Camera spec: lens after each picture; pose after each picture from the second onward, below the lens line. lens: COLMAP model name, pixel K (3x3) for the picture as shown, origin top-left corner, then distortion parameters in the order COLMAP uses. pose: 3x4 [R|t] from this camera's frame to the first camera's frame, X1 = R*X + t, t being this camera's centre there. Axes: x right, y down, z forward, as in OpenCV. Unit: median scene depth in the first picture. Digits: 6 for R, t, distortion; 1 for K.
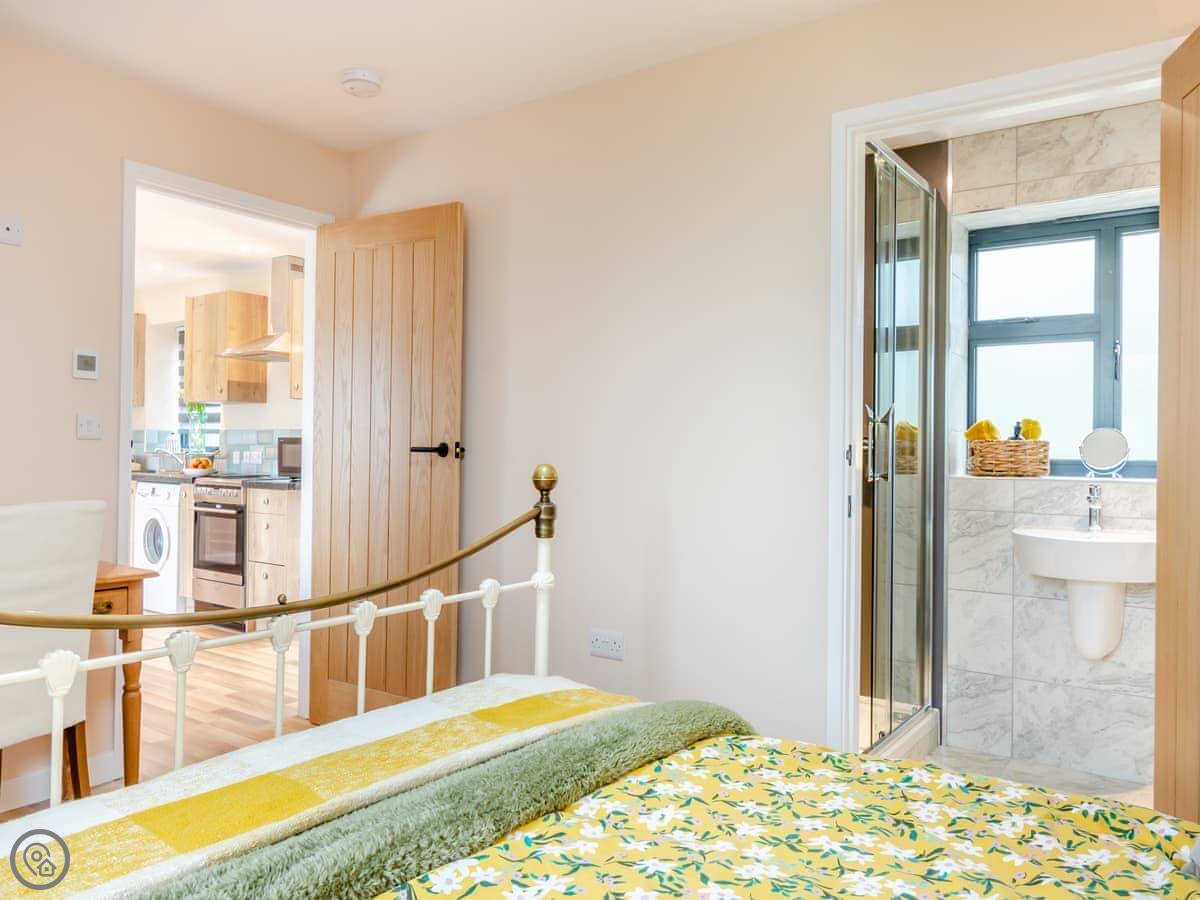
lens RADIAL K [[886.0, 0, 604.9], [0, 886.0, 443.6], [0, 0, 1]] dist [0.001493, -0.000199]
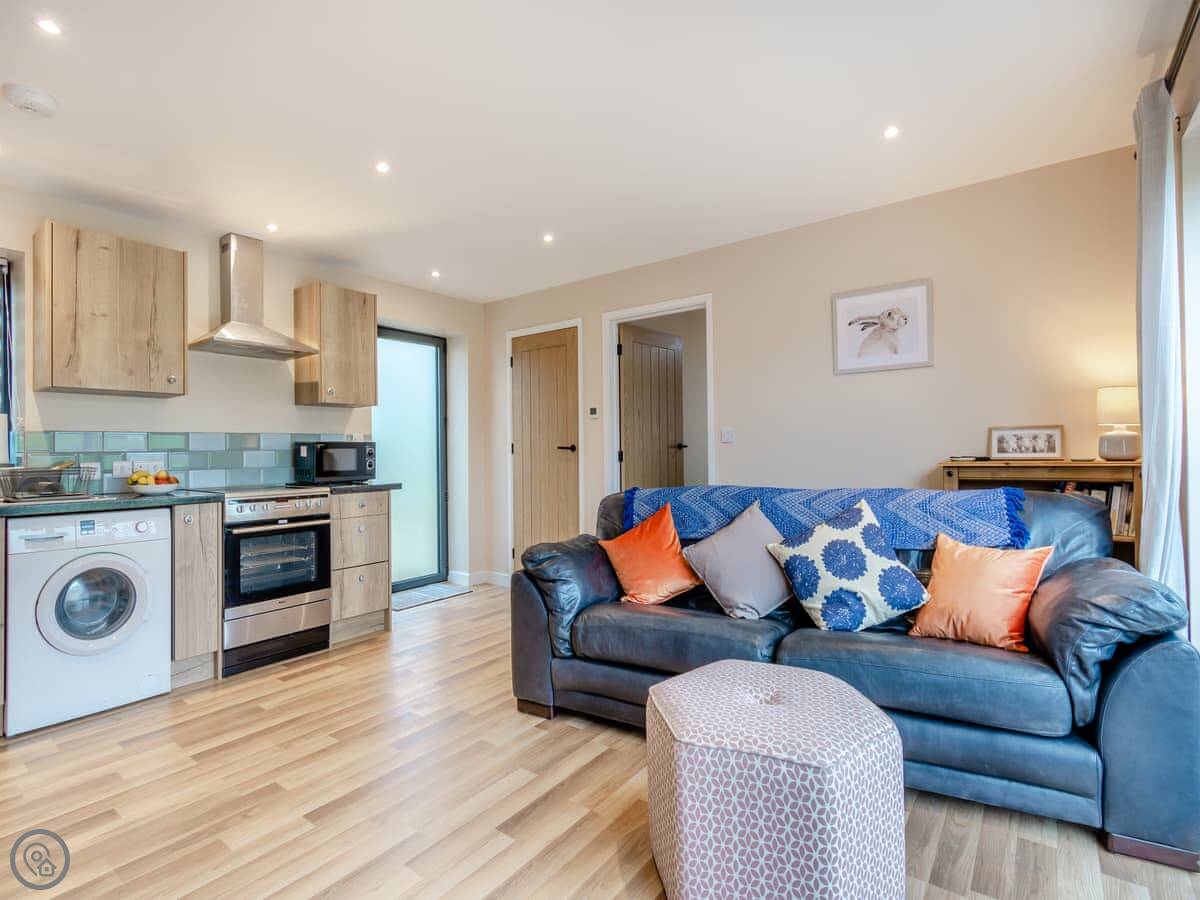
lens RADIAL K [[584.0, 0, 604.0], [0, 584.0, 444.7], [0, 0, 1]] dist [-0.003158, 0.000558]
pose [[0.033142, -0.004636, 0.999440, -1.821485], [0.007714, 0.999961, 0.004383, -0.007314], [-0.999421, 0.007564, 0.033176, 1.223810]]
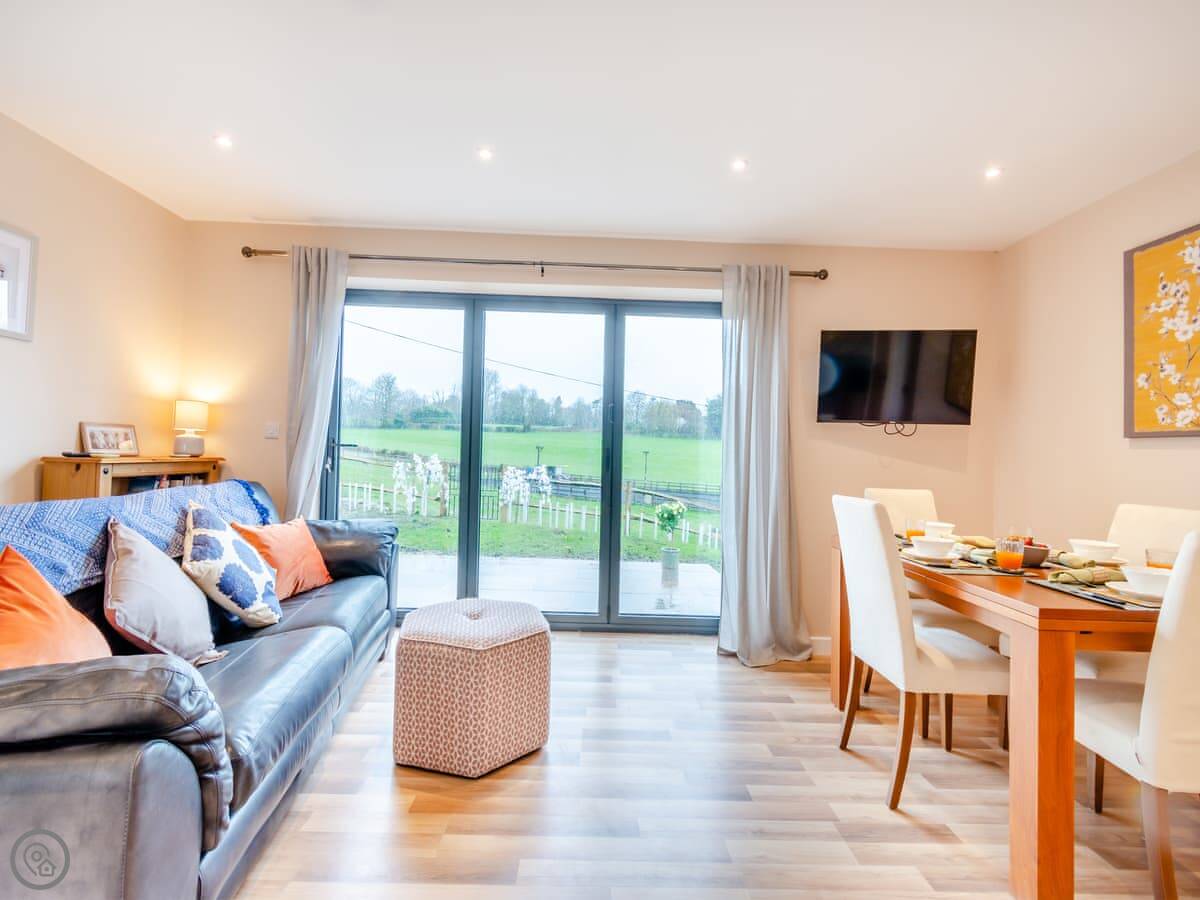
lens RADIAL K [[528.5, 0, 601.8], [0, 528.5, 444.7], [0, 0, 1]] dist [0.004015, -0.002624]
pose [[-0.803624, -0.052583, -0.592810, -1.025792], [-0.040476, 0.998612, -0.033709, 0.004000], [0.593759, -0.003095, -0.804637, 1.764814]]
